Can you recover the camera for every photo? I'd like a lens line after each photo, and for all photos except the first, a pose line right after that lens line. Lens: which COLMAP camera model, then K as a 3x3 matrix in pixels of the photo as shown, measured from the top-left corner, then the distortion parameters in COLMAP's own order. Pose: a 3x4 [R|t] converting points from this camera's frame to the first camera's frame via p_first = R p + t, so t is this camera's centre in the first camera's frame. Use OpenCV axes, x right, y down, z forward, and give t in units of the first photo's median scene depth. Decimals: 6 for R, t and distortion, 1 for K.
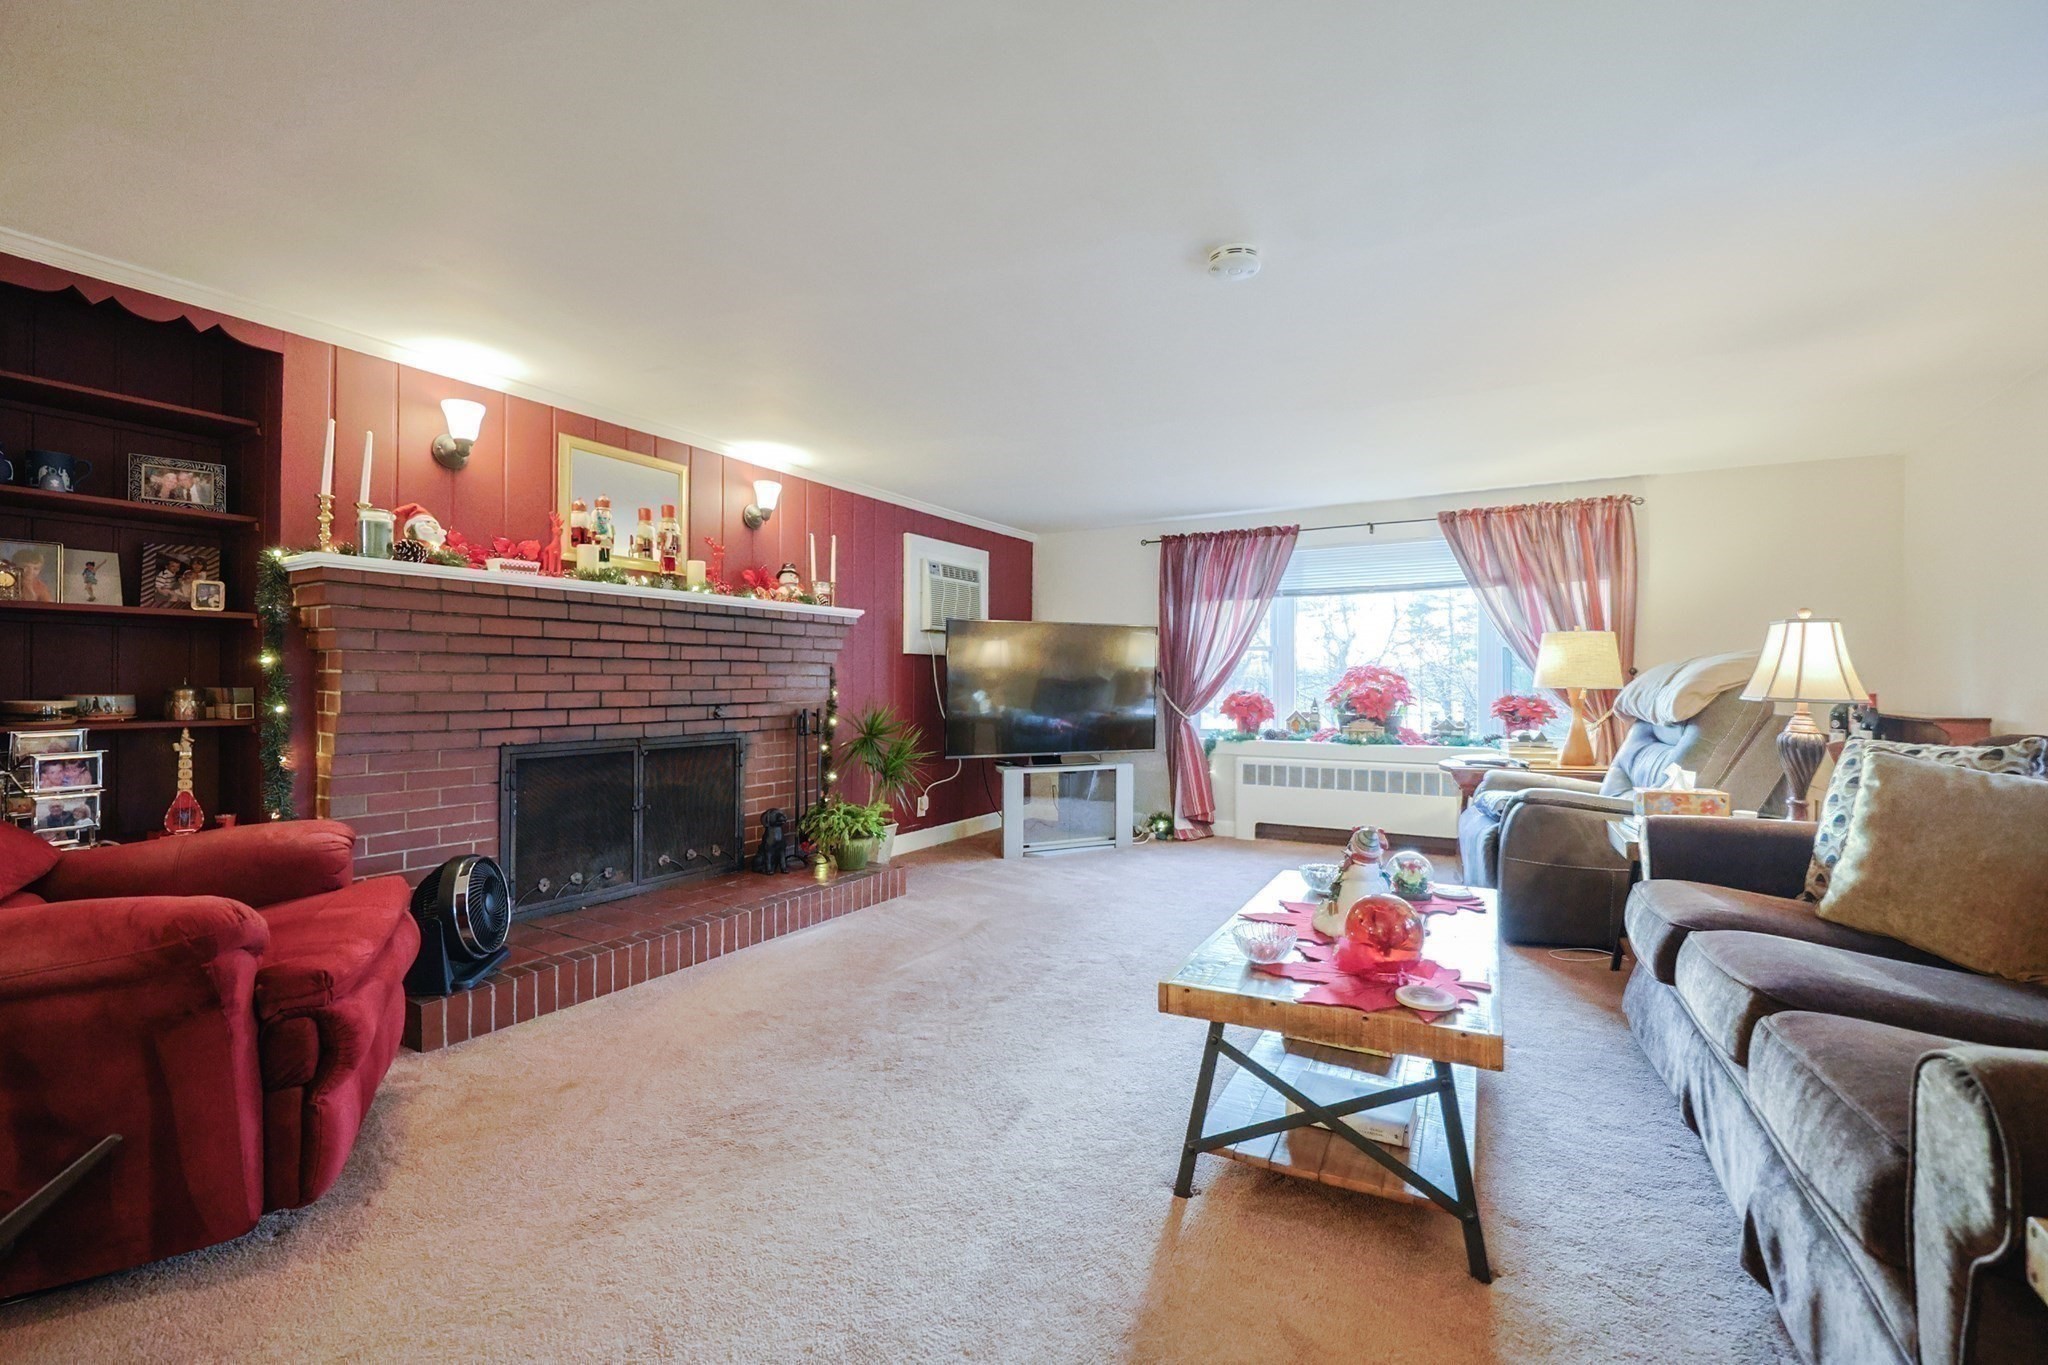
lens RADIAL K [[876.0, 0, 1025.9], [0, 876.0, 685.7], [0, 0, 1]] dist [0.001027, 0.000061]
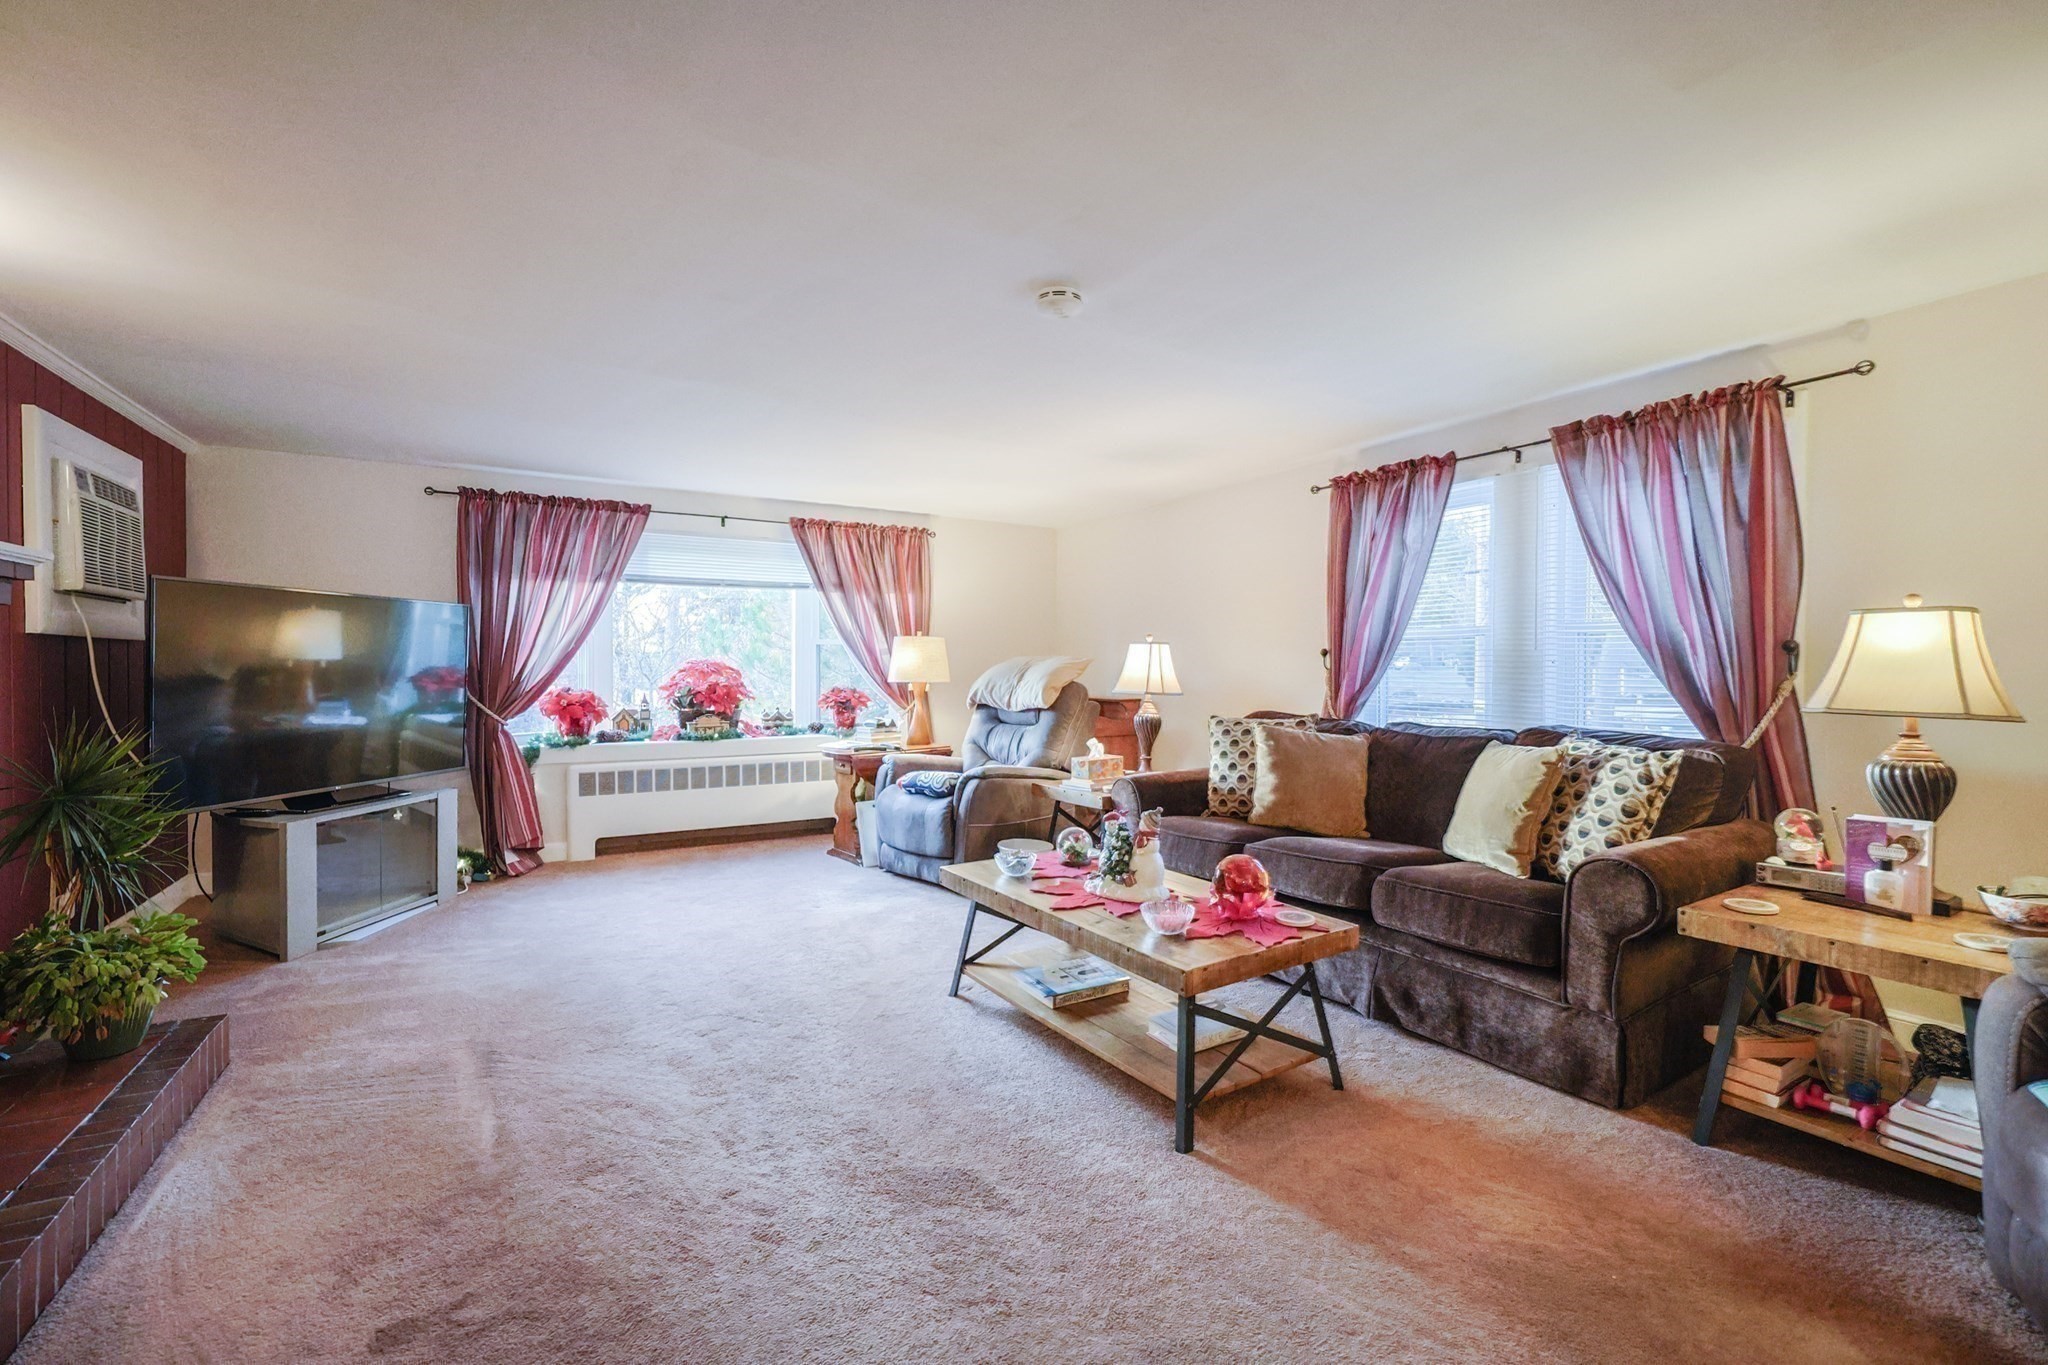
lens RADIAL K [[877.7, 0, 1031.4], [0, 877.7, 694.4], [0, 0, 1]] dist [0.001090, -0.000025]
pose [[0.488483, -0.030405, 0.872043, -0.294373], [0.001279, 0.999417, 0.034130, -0.017380], [-0.872572, -0.015557, 0.488237, 0.204531]]
